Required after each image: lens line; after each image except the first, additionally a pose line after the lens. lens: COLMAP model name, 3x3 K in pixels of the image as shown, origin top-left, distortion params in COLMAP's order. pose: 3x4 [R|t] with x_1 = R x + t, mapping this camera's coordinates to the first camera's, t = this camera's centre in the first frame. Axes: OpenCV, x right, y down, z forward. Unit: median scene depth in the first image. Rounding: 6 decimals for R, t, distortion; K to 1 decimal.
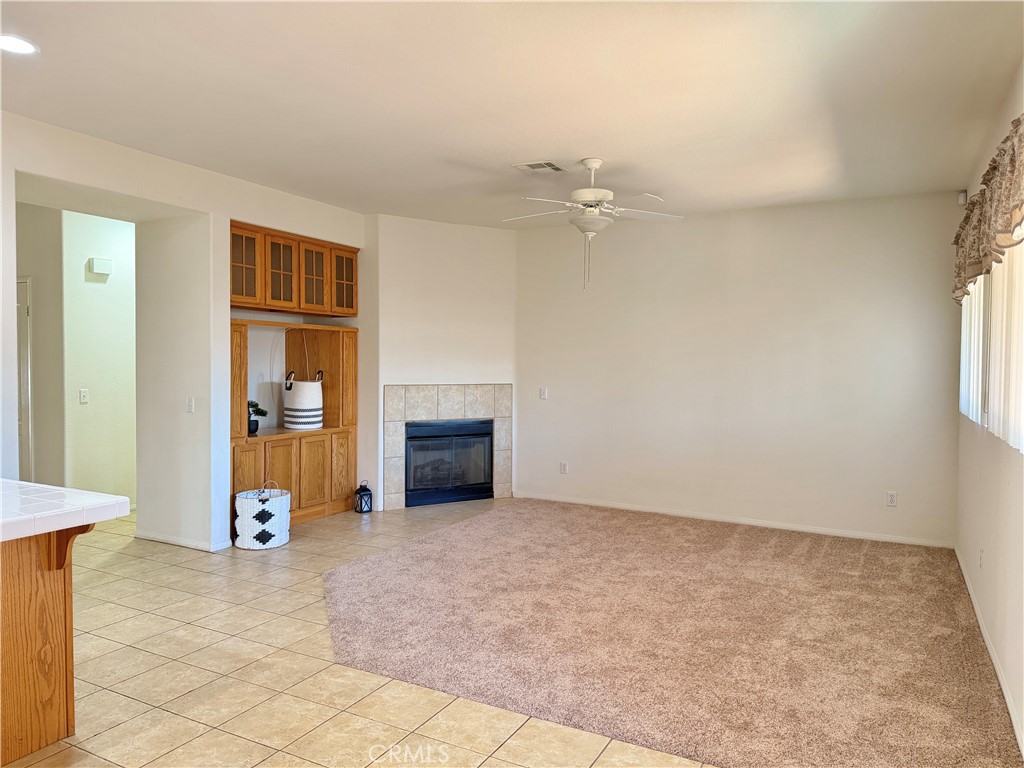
lens RADIAL K [[718.3, 0, 530.8], [0, 718.3, 391.0], [0, 0, 1]] dist [0.067644, -0.093237]
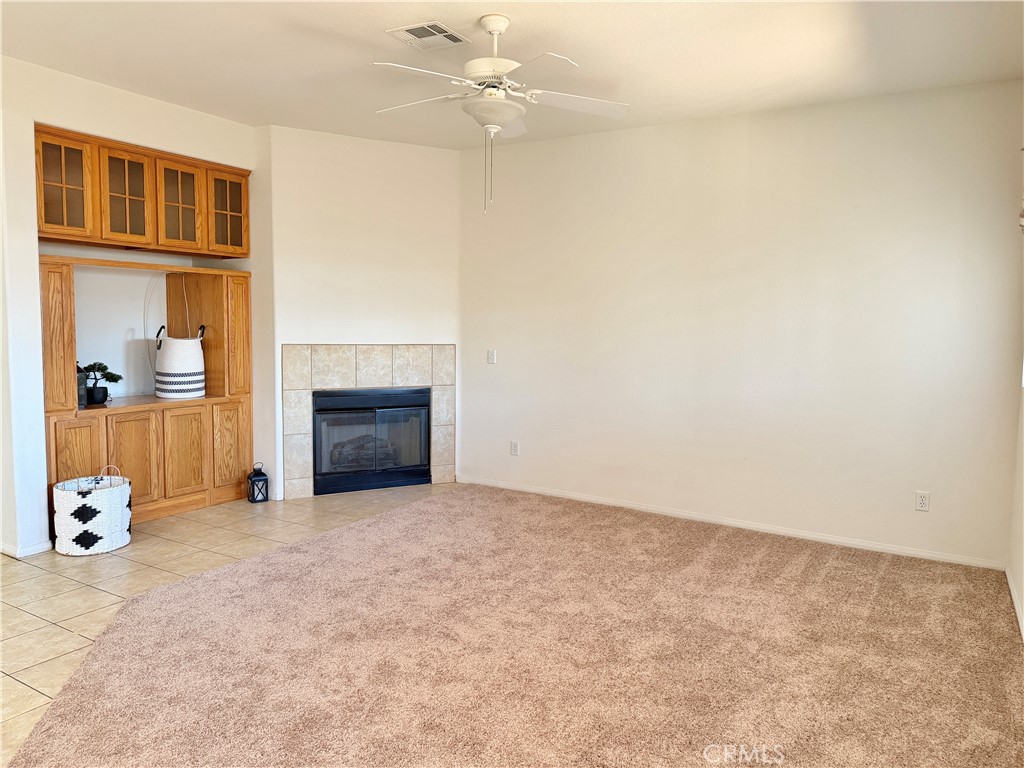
lens RADIAL K [[718.3, 0, 536.4], [0, 718.3, 391.1], [0, 0, 1]] dist [0.067644, -0.093237]
pose [[0.998905, 0.009726, -0.045759, 0.143226], [-0.007242, 0.998506, 0.054153, -0.002129], [0.046217, -0.053762, 0.997484, 0.259968]]
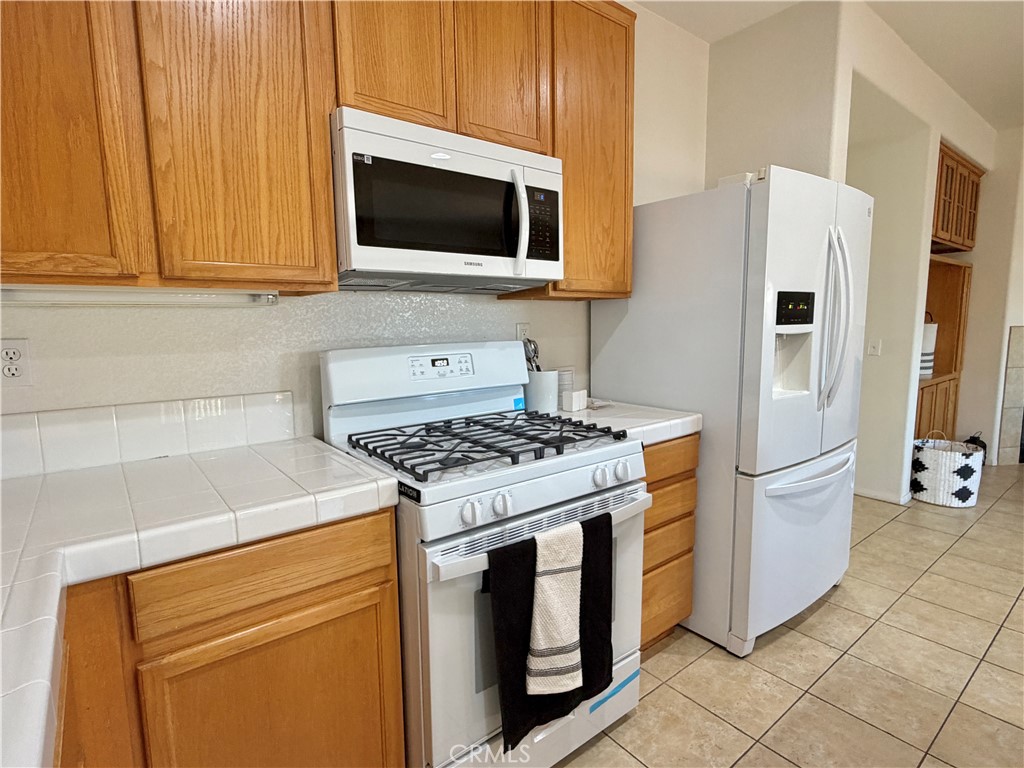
lens RADIAL K [[534.0, 0, 532.4], [0, 534.0, 387.4], [0, 0, 1]] dist [0.017775, 0.000651]
pose [[0.914934, 0.029325, -0.402537, -0.592503], [0.004223, 0.996607, 0.082202, 0.010782], [0.403581, -0.076909, 0.911706, 0.179699]]
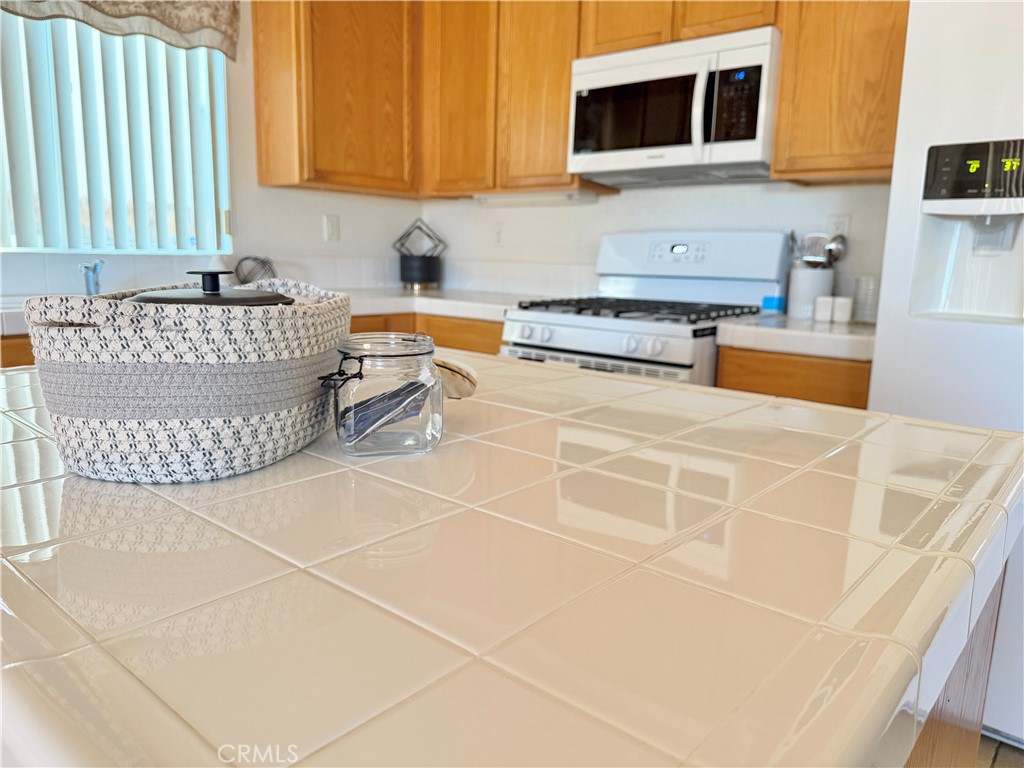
lens RADIAL K [[718.3, 0, 515.0], [0, 718.3, 385.2], [0, 0, 1]] dist [0.067644, -0.093237]
pose [[-0.236579, 0.160948, -0.958189, -0.248733], [-0.074694, 0.980253, 0.183096, 0.032508], [0.968737, 0.114888, -0.219886, 0.476193]]
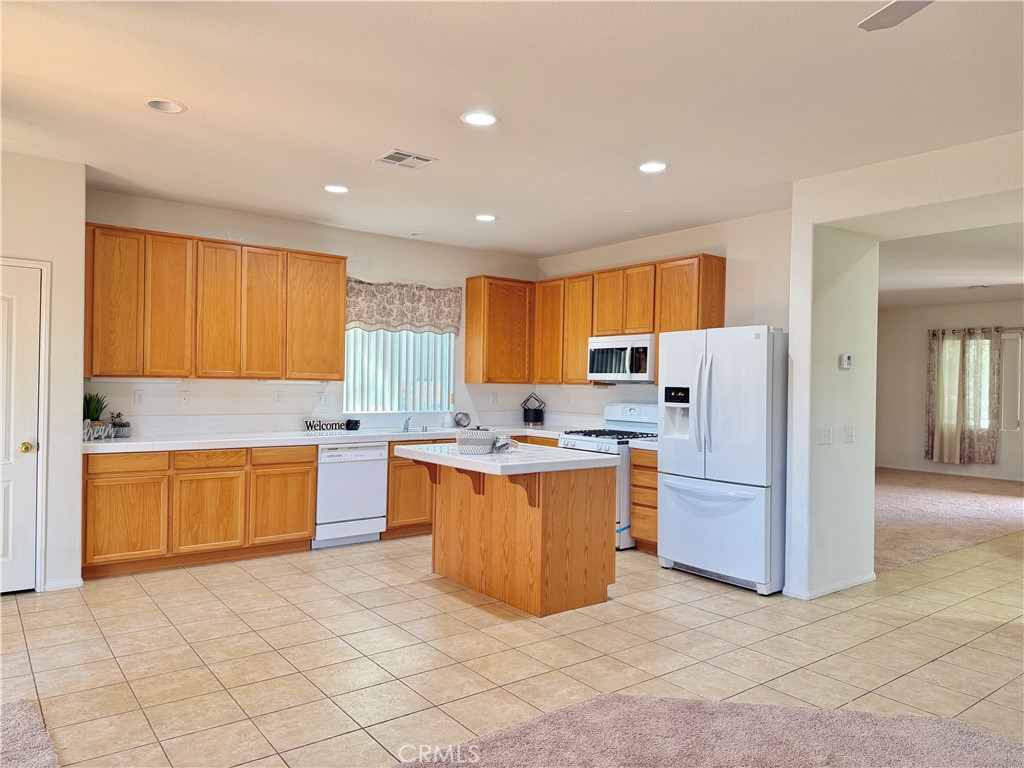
lens RADIAL K [[718.3, 0, 515.0], [0, 718.3, 388.3], [0, 0, 1]] dist [0.067644, -0.093237]
pose [[-0.431507, -0.008326, -0.902071, 0.415871], [-0.064227, 0.997703, 0.021515, -0.027923], [0.899820, 0.067221, -0.431051, 0.811487]]
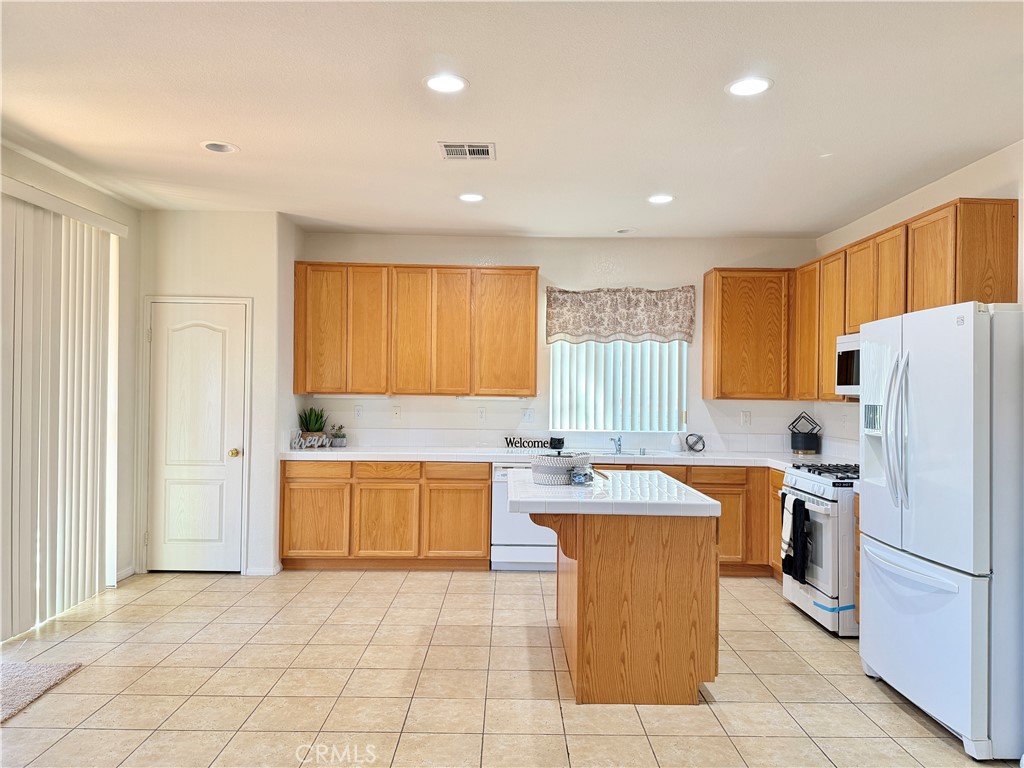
lens RADIAL K [[718.3, 0, 511.7], [0, 718.3, 385.4], [0, 0, 1]] dist [0.067644, -0.093237]
pose [[-0.889368, -0.022476, -0.456640, 0.018119], [-0.041757, 0.998610, 0.032175, -0.048519], [0.455282, 0.047683, -0.889070, 1.022201]]
